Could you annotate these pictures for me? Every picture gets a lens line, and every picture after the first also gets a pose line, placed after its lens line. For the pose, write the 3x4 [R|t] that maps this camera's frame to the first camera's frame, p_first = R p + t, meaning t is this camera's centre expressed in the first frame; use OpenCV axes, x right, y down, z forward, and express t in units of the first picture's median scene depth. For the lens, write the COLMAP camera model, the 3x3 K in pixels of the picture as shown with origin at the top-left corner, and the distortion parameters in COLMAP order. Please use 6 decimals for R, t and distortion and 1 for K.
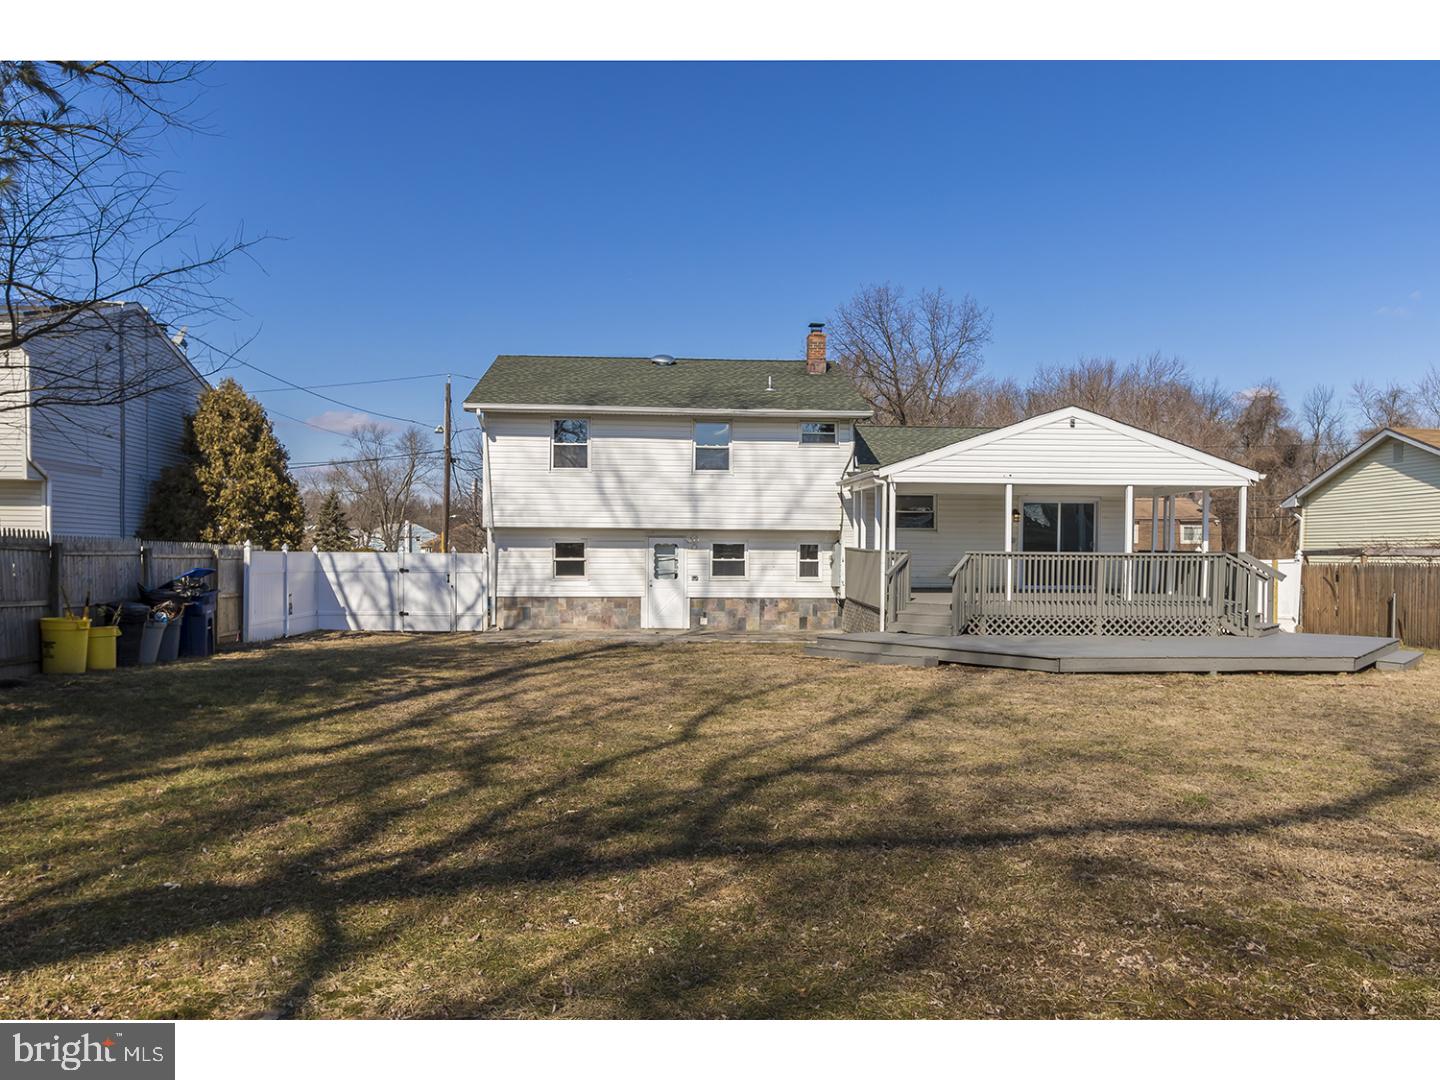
lens RADIAL K [[979.0, 0, 720.2], [0, 979.0, 546.2], [0, 0, 1]] dist [0.001665, 0.001811]
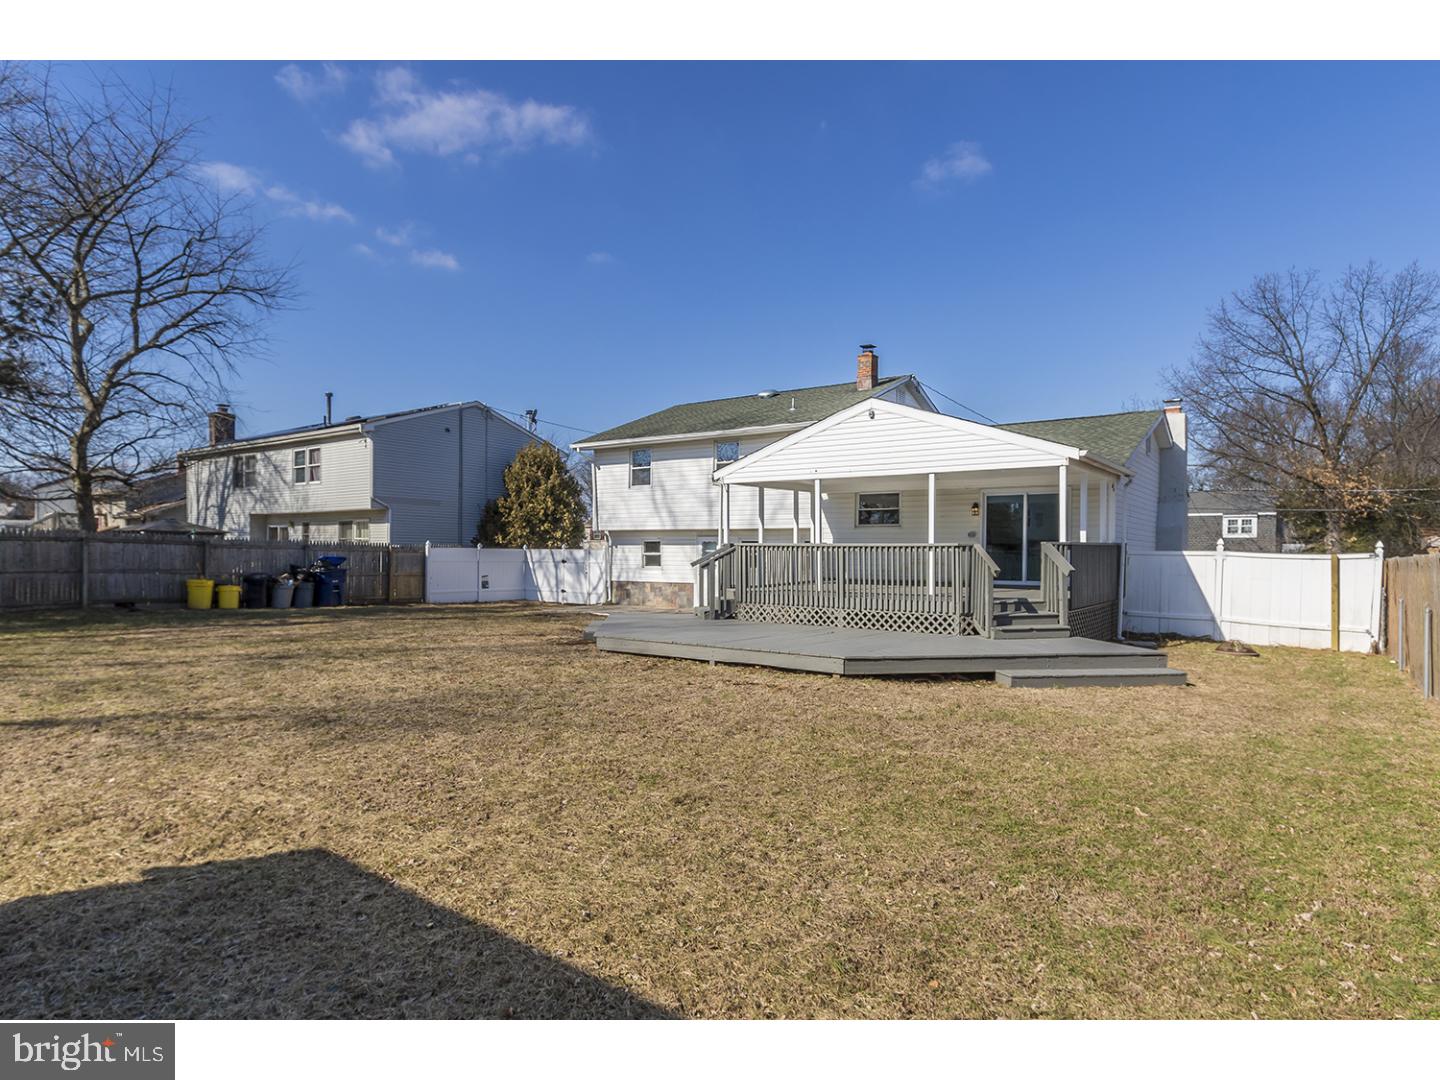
lens RADIAL K [[771.7, 0, 720.4], [0, 771.7, 535.1], [0, 0, 1]] dist [0.005303, -0.005187]
pose [[0.789710, -0.015556, -0.613284, 0.576855], [0.003565, 0.999778, -0.020770, 0.010396], [0.613470, 0.014216, 0.789590, 0.229859]]
